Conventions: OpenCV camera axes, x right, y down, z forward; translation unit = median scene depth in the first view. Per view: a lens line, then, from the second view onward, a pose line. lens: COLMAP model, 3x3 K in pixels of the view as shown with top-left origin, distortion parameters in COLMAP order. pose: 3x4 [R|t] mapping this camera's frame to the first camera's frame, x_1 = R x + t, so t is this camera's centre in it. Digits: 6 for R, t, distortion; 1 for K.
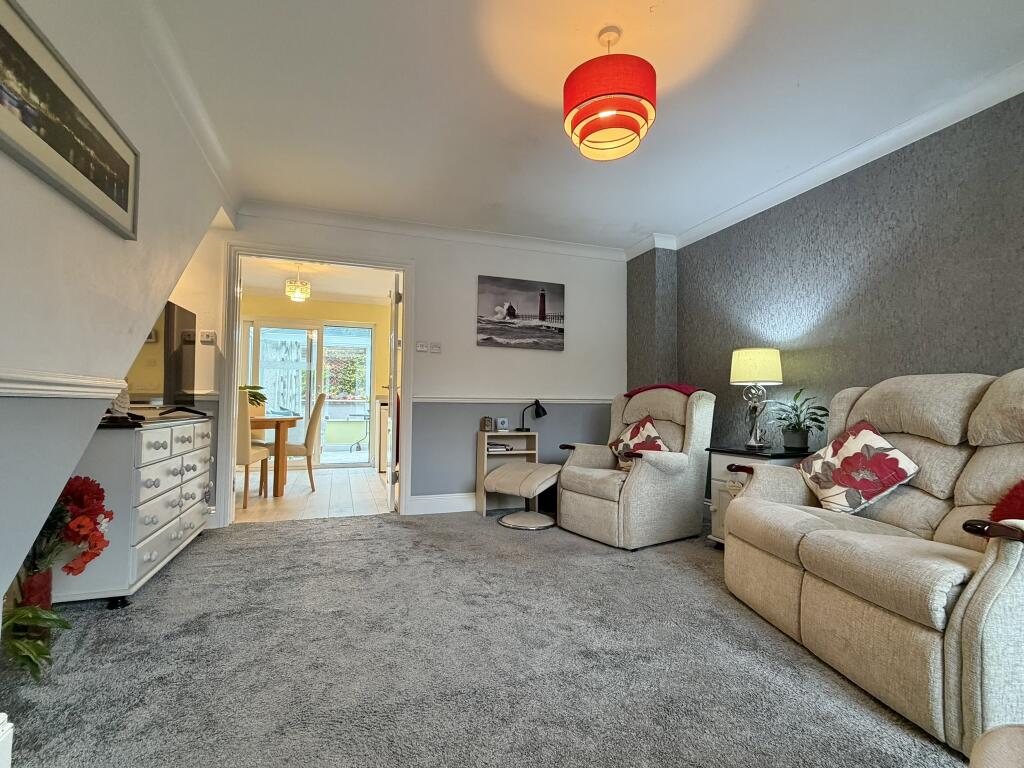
lens RADIAL K [[478.9, 0, 512.0], [0, 478.9, 384.0], [0, 0, 1]] dist [0.004540, 0.000236]
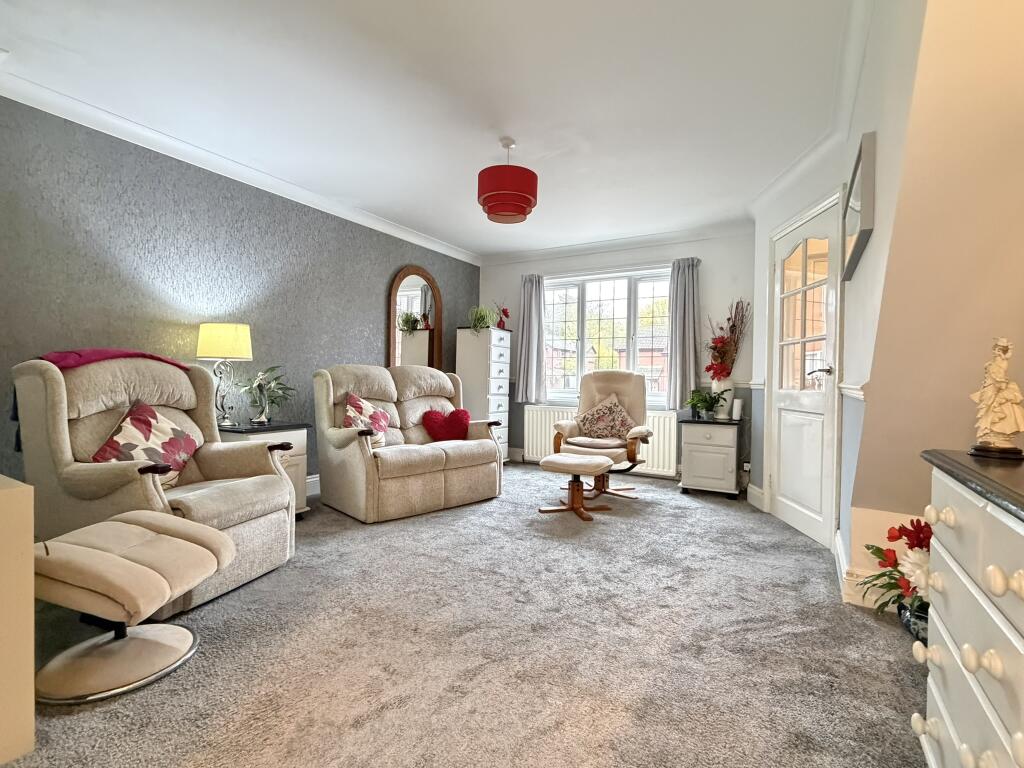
lens RADIAL K [[478.9, 0, 512.0], [0, 478.9, 384.0], [0, 0, 1]] dist [0.004540, 0.000236]
pose [[-0.644279, -0.023954, 0.764415, -0.606904], [-0.047693, 0.998822, -0.008897, 0.030354], [-0.763302, -0.042189, -0.644663, 1.198808]]
